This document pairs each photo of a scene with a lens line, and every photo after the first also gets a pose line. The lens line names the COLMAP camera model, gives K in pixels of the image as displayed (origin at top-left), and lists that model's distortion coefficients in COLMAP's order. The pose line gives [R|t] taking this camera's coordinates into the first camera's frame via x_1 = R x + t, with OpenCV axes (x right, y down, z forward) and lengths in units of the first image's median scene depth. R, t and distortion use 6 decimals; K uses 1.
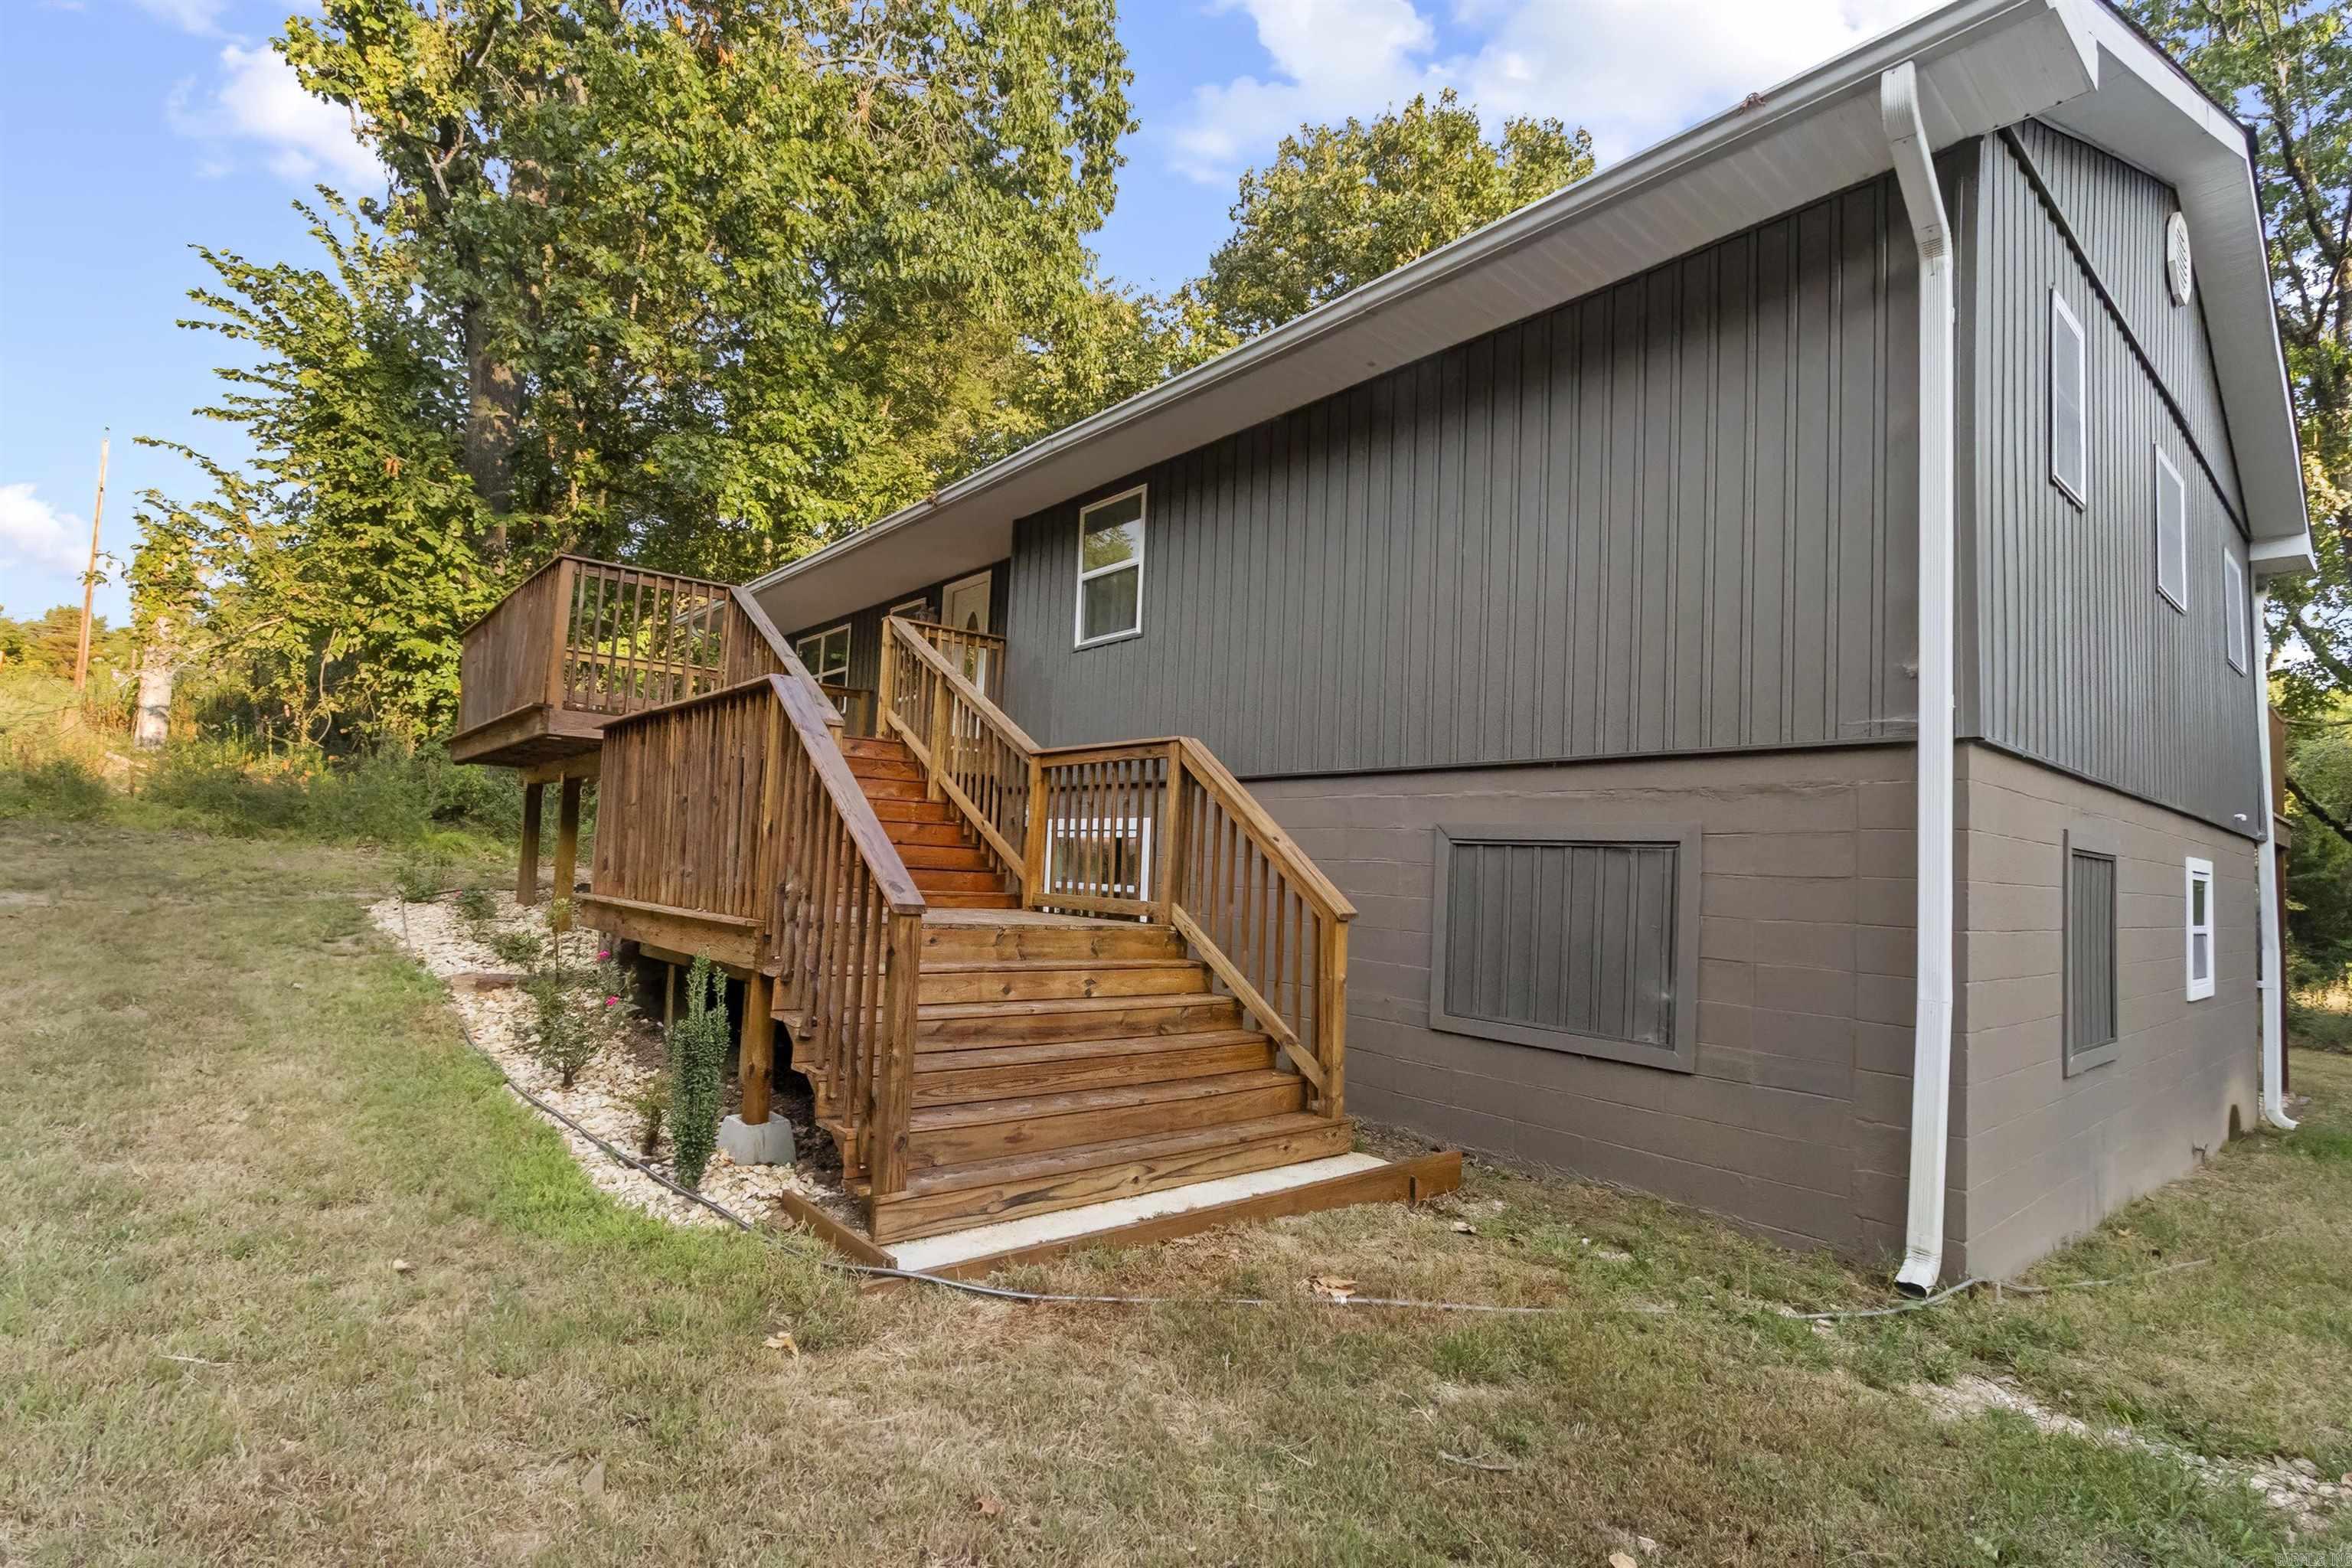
lens RADIAL K [[1095.5, 0, 1168.9], [0, 1095.5, 811.7], [0, 0, 1]] dist [0.001233, -0.000564]
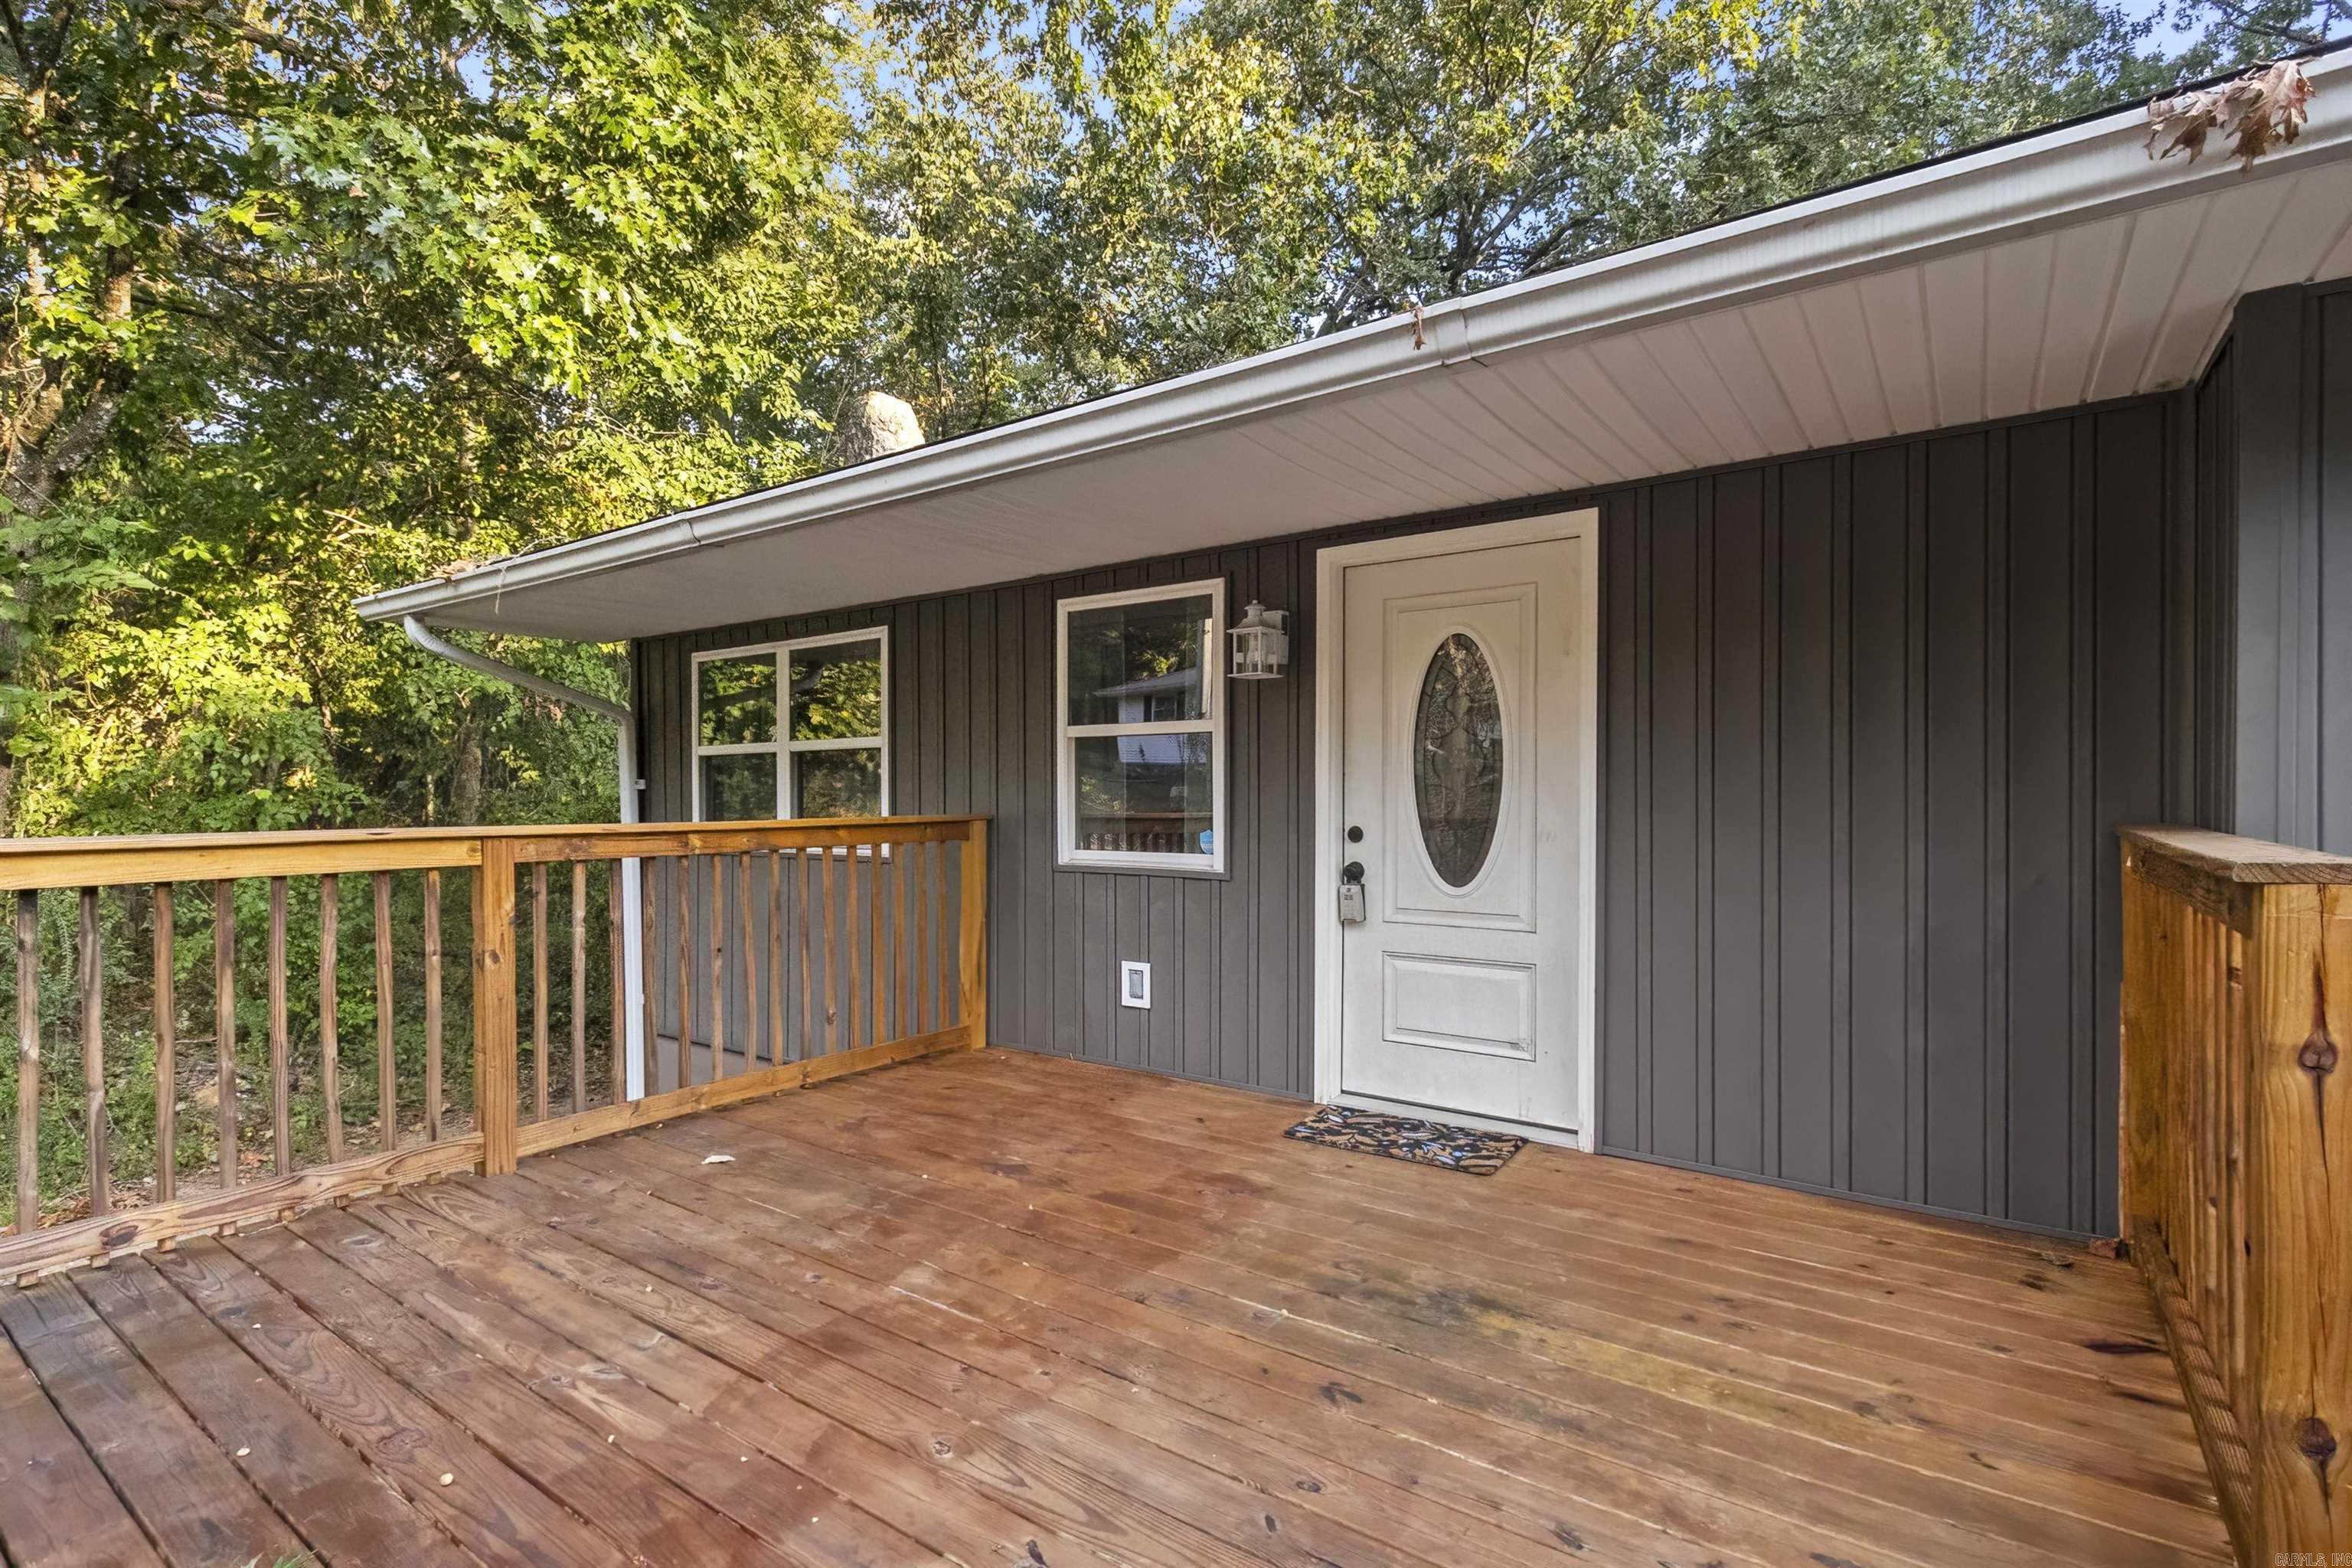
lens RADIAL K [[1095.5, 0, 1168.9], [0, 1095.5, 811.7], [0, 0, 1]] dist [0.001233, -0.000564]
pose [[0.968813, -0.050388, 0.242618, -0.268130], [0.033211, 0.996677, 0.074377, -0.120523], [-0.245559, -0.064000, 0.967267, 0.539870]]
